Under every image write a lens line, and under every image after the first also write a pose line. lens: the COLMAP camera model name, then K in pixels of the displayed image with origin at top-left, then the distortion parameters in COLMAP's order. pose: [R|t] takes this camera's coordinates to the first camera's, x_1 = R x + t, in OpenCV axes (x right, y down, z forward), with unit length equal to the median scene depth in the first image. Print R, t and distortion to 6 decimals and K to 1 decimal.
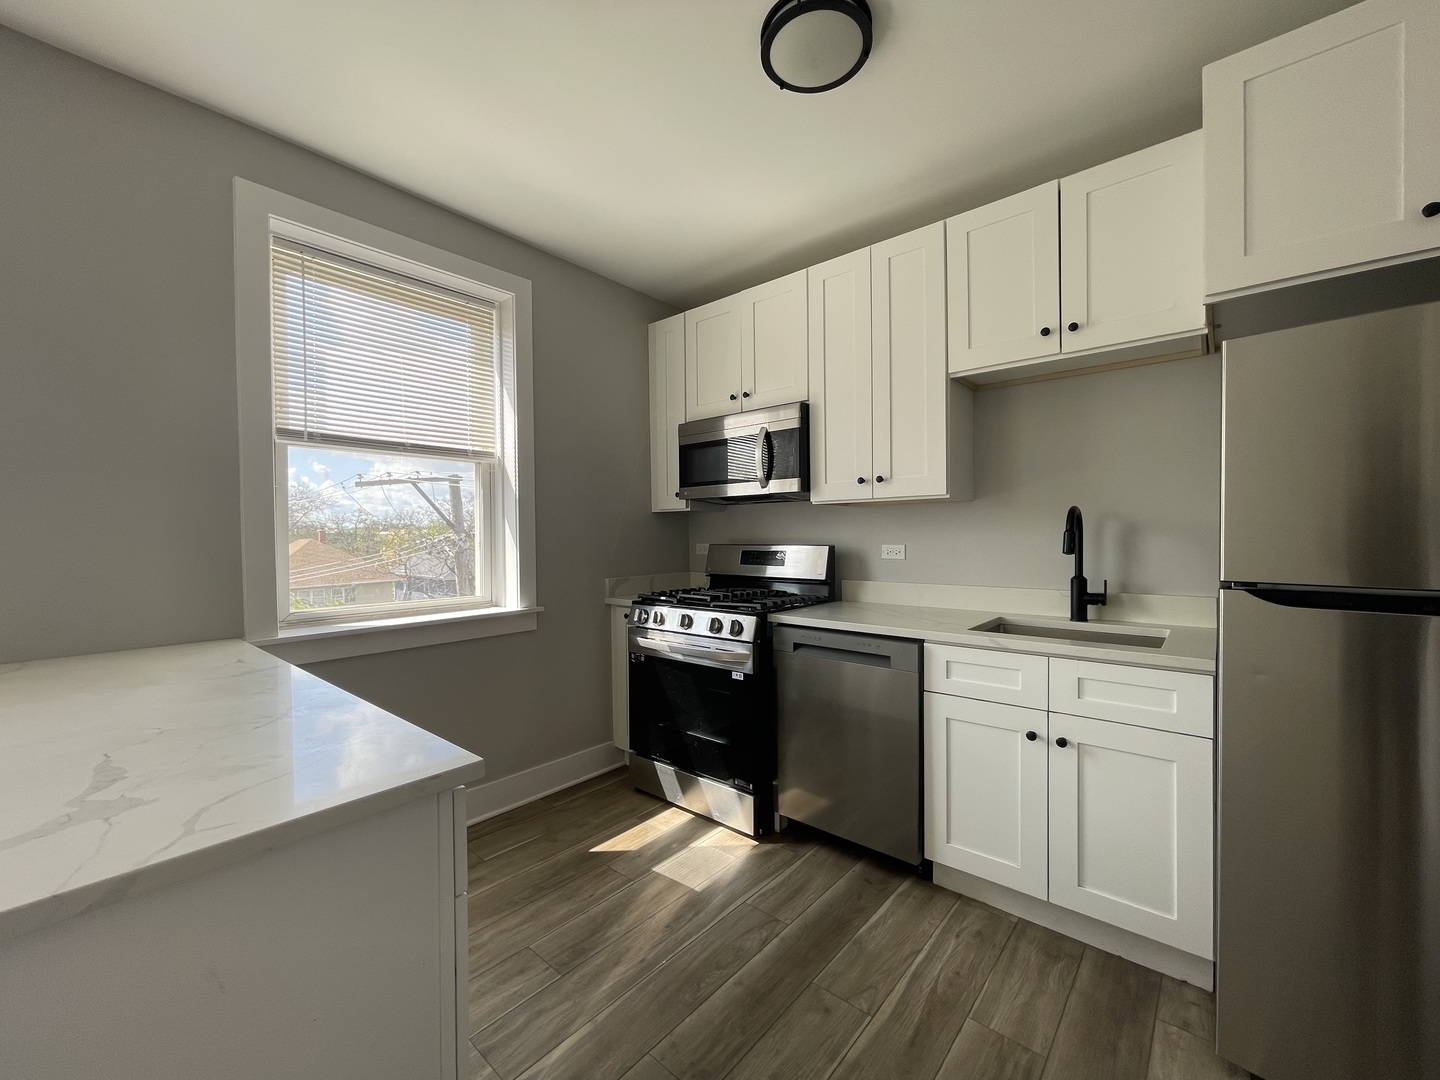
lens RADIAL K [[583.0, 0, 714.7], [0, 583.0, 537.9], [0, 0, 1]] dist [-0.007432, 0.001979]
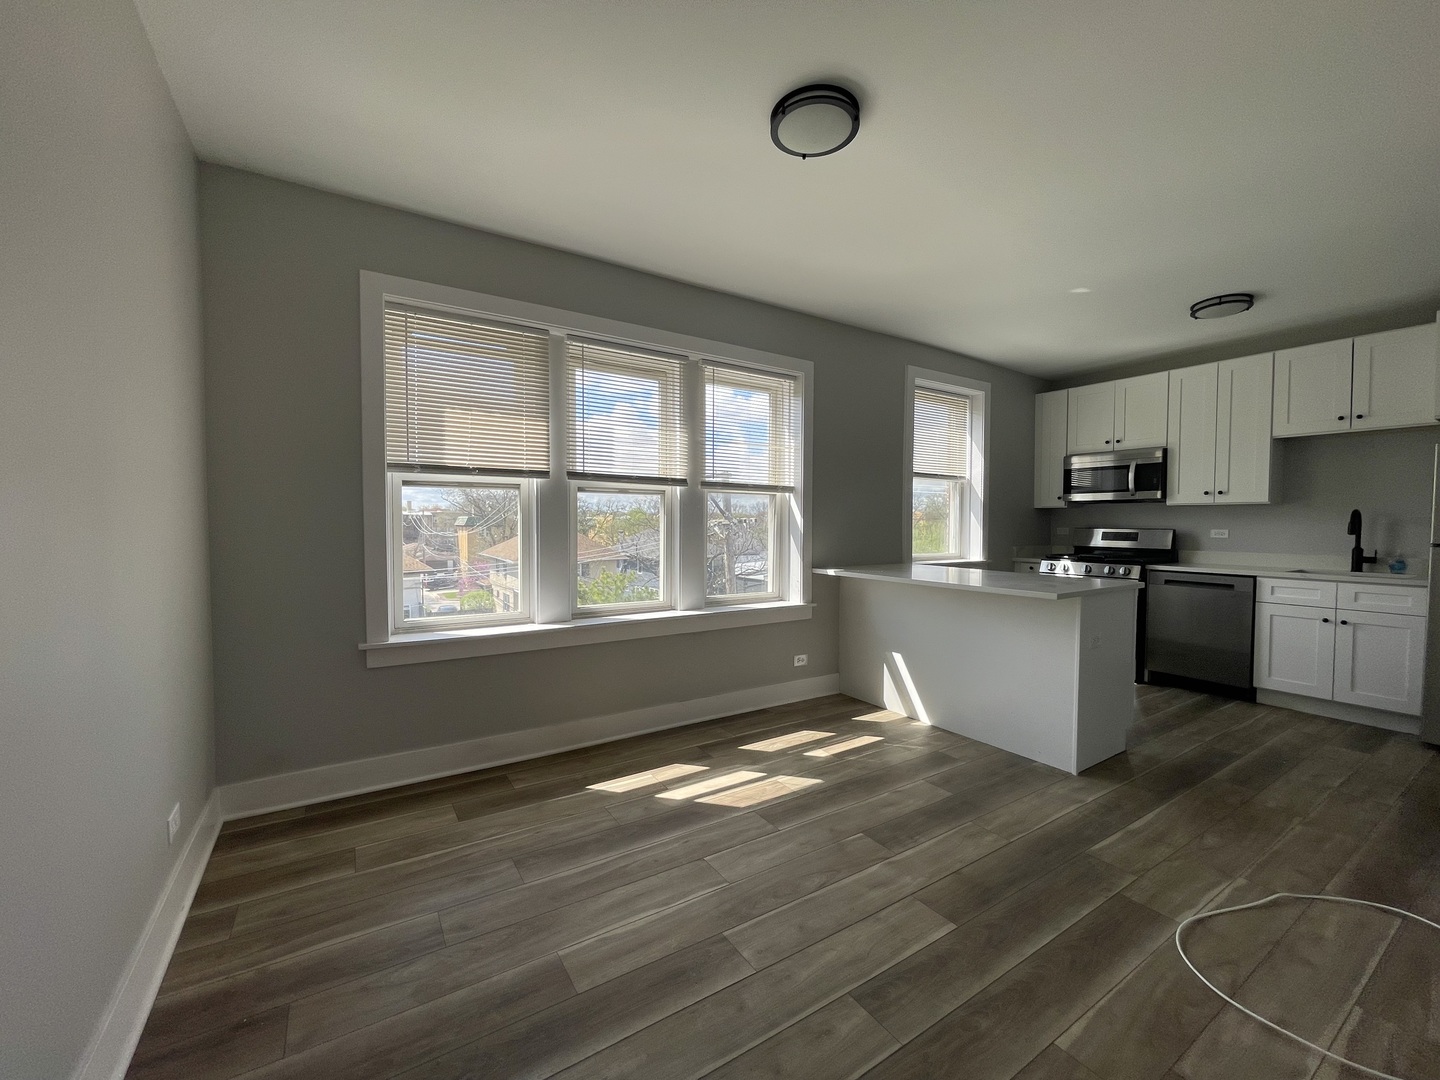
lens RADIAL K [[583.0, 0, 709.4], [0, 583.0, 538.5], [0, 0, 1]] dist [-0.007432, 0.001979]
pose [[0.959545, 0.021977, -0.280695, -0.790983], [-0.016022, 0.999596, 0.023493, 0.027230], [0.281098, -0.018045, 0.959509, -1.275652]]
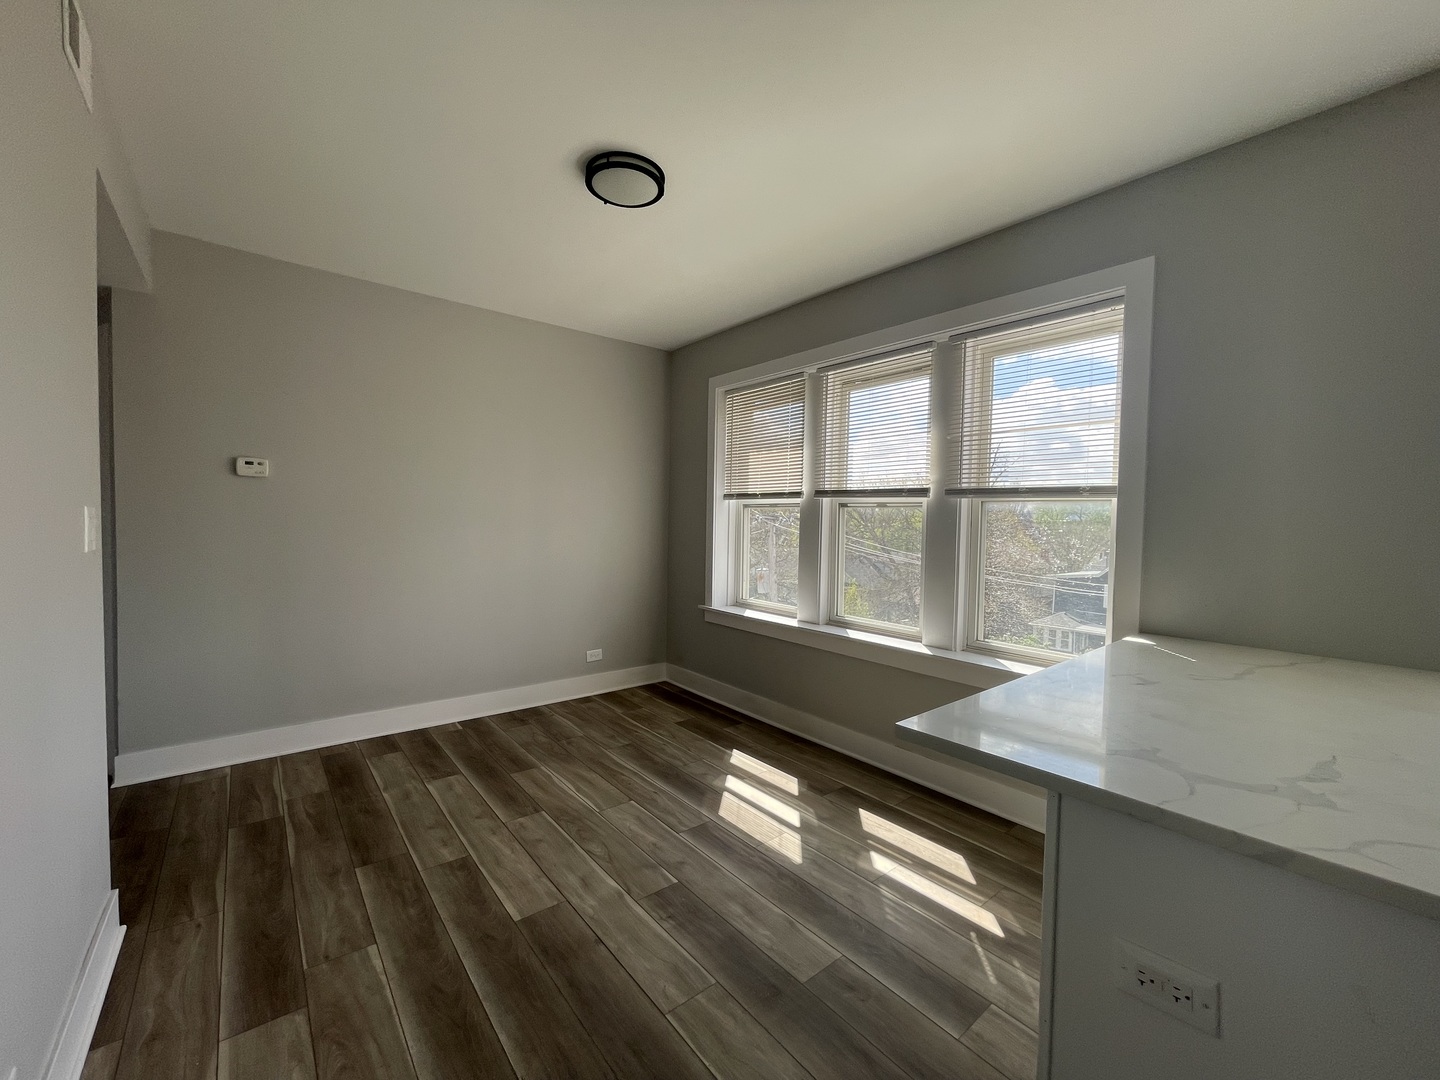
lens RADIAL K [[583.0, 0, 723.3], [0, 583.0, 535.9], [0, 0, 1]] dist [-0.007432, 0.001979]
pose [[-0.160060, 0.033080, -0.986553, 0.092184], [-0.025014, 0.998981, 0.037555, -0.026481], [0.986790, 0.030689, -0.159070, -0.006137]]
